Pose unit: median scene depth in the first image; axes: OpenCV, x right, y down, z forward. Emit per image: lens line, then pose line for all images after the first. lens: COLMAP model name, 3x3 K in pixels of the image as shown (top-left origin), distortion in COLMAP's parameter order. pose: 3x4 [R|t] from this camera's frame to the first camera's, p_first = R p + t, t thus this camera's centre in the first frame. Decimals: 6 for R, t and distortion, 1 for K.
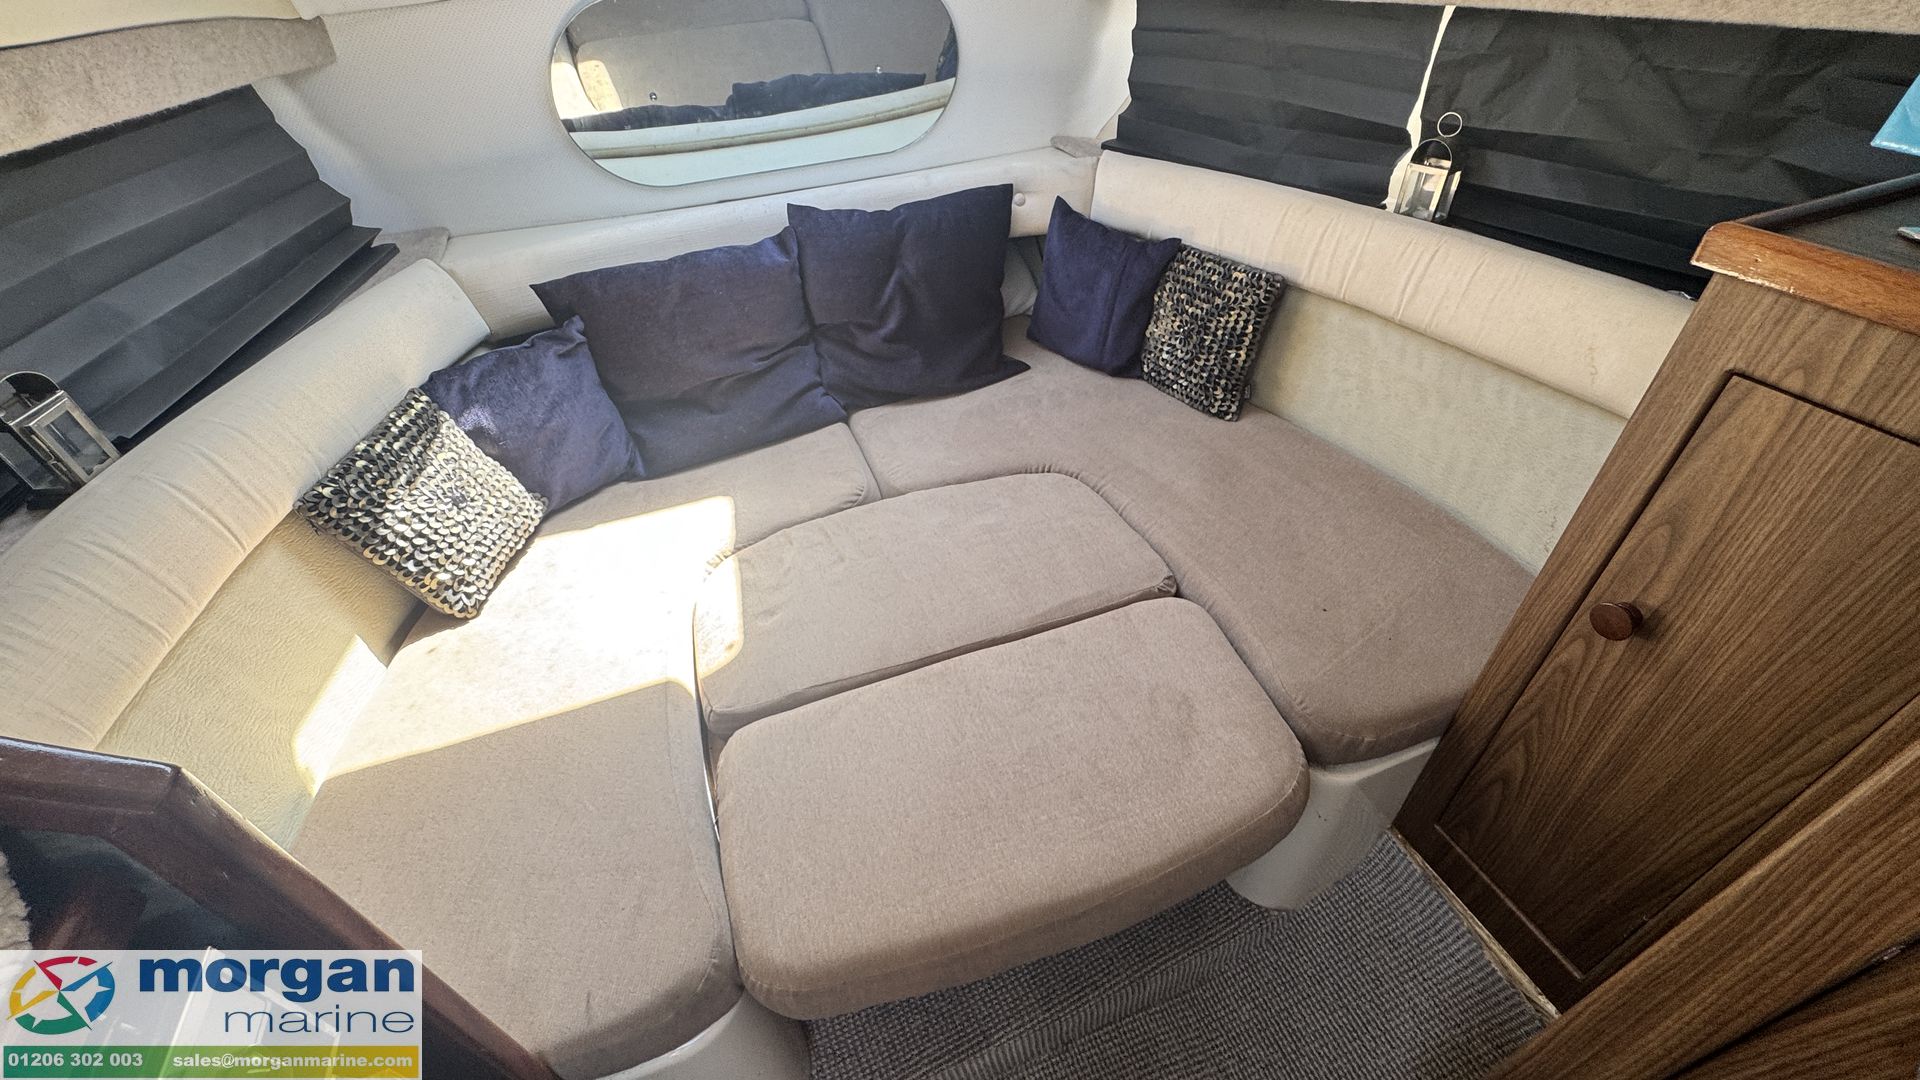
lens RADIAL K [[768.3, 0, 960.8], [0, 768.3, 537.1], [0, 0, 1]] dist [-0.002274, -0.000263]
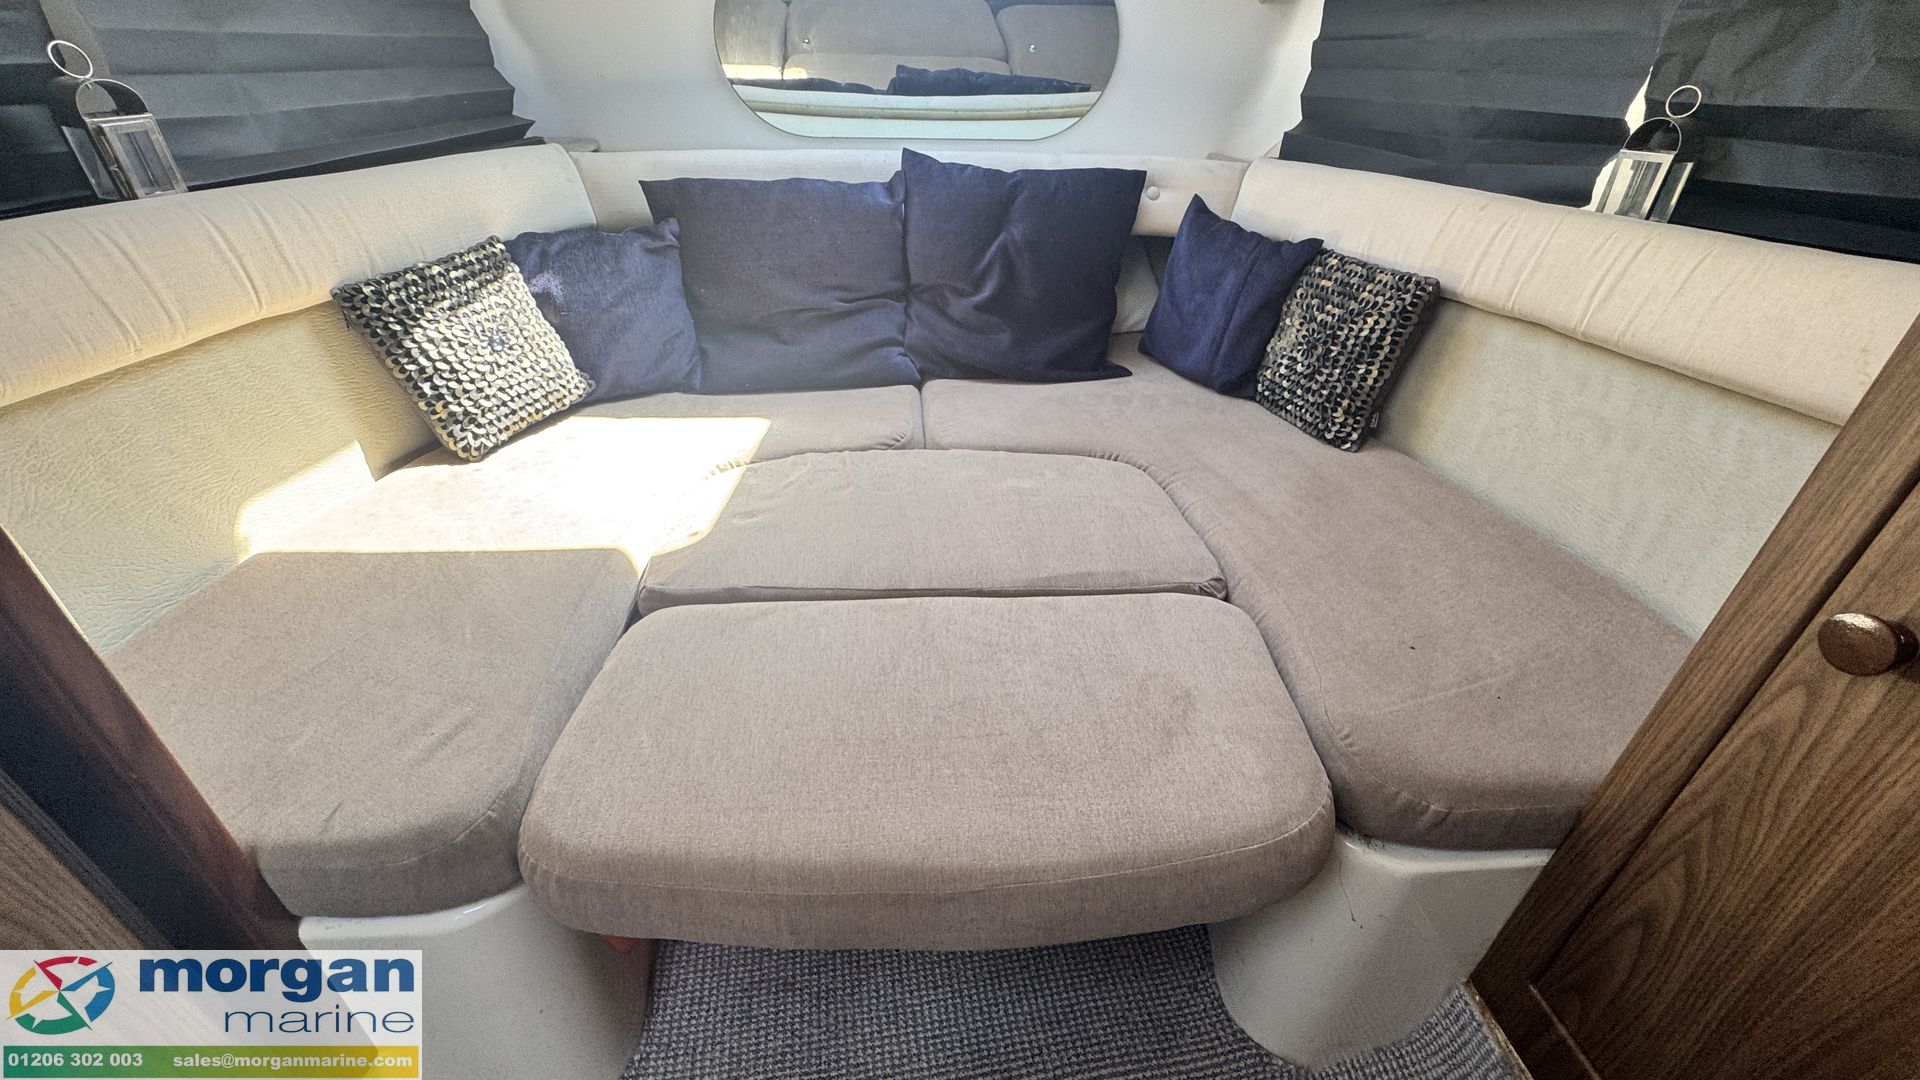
lens RADIAL K [[768.3, 0, 960.8], [0, 768.3, 537.1], [0, 0, 1]] dist [-0.002274, -0.000263]
pose [[0.959116, 0.206390, -0.193647, 0.137695], [-0.231307, 0.965922, -0.116156, 0.142437], [0.163075, 0.156199, 0.974171, 0.143429]]
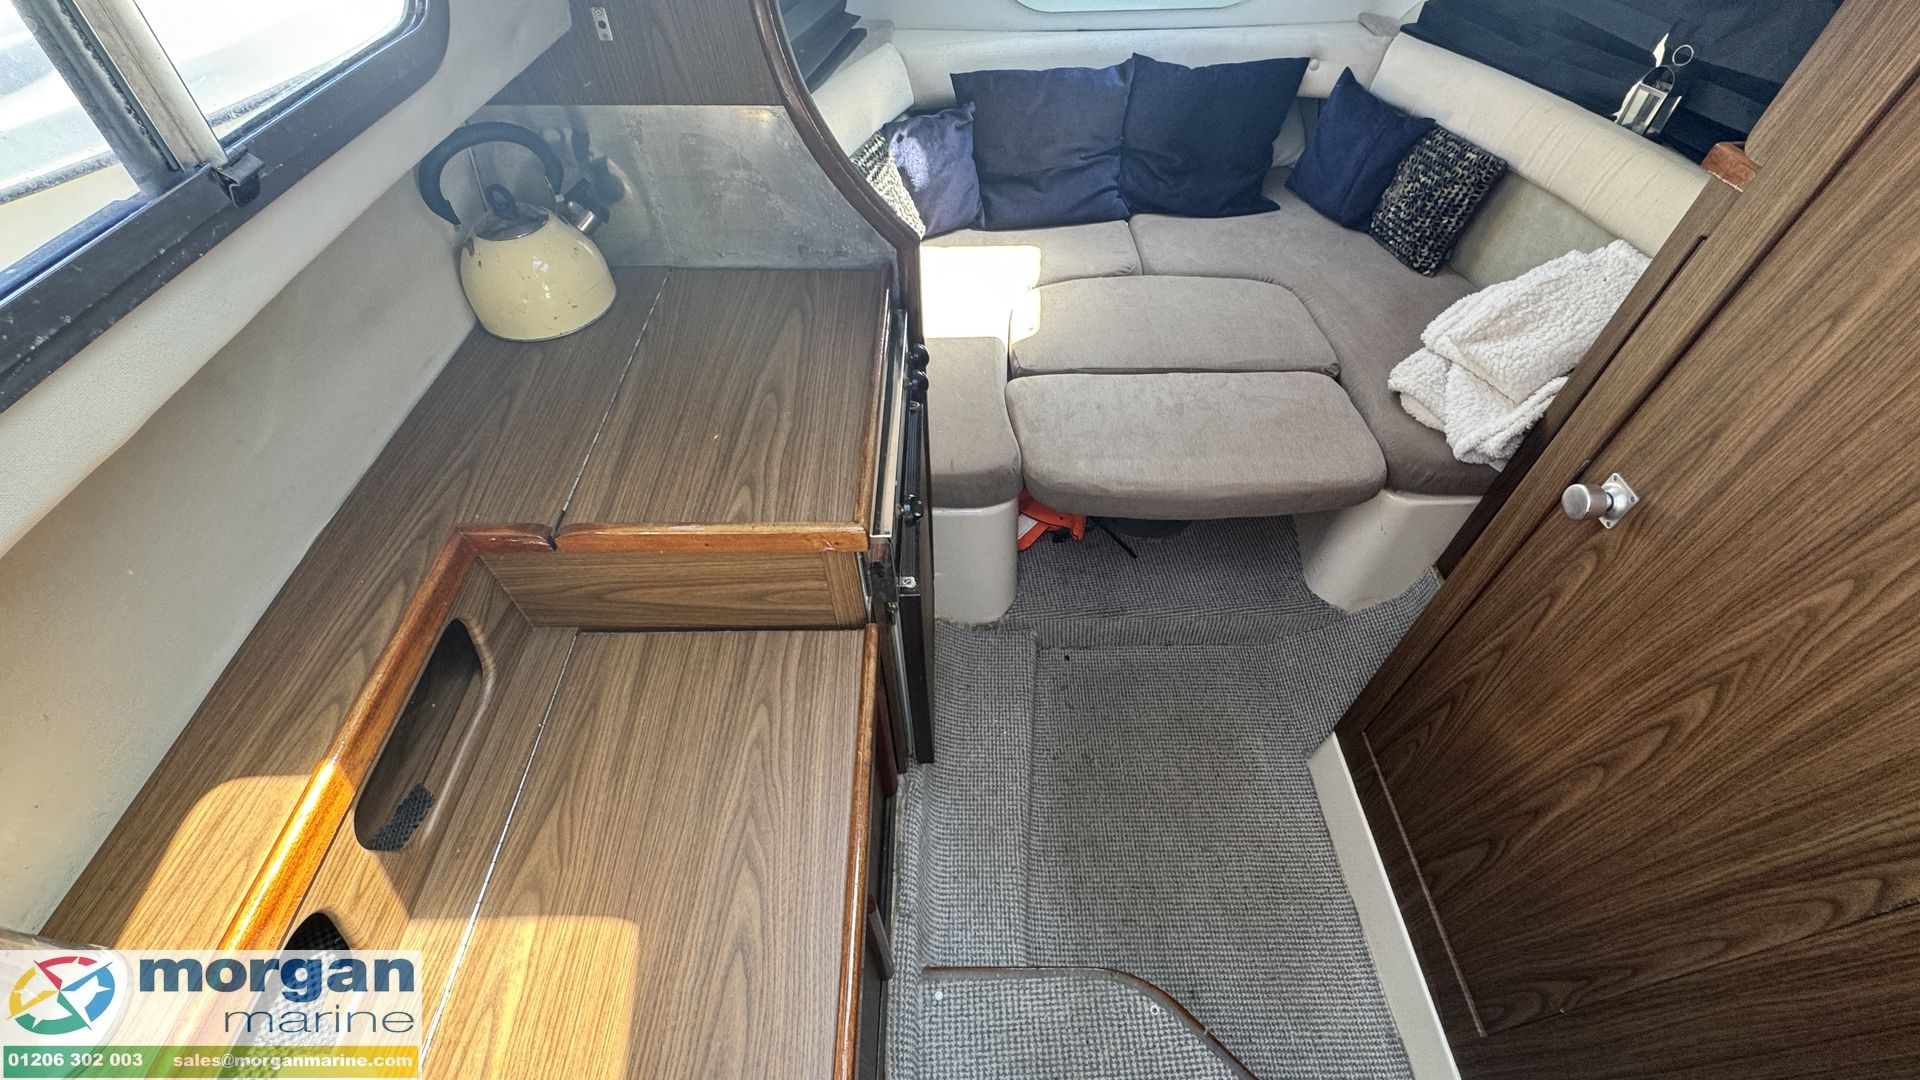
lens RADIAL K [[763.9, 0, 960.5], [0, 763.9, 537.2], [0, 0, 1]] dist [-0.001984, -0.000025]
pose [[0.942682, 0.275644, -0.188073, -0.023609], [-0.240125, 0.951712, 0.191268, 0.220729], [0.231714, -0.135144, 0.963351, -0.496336]]
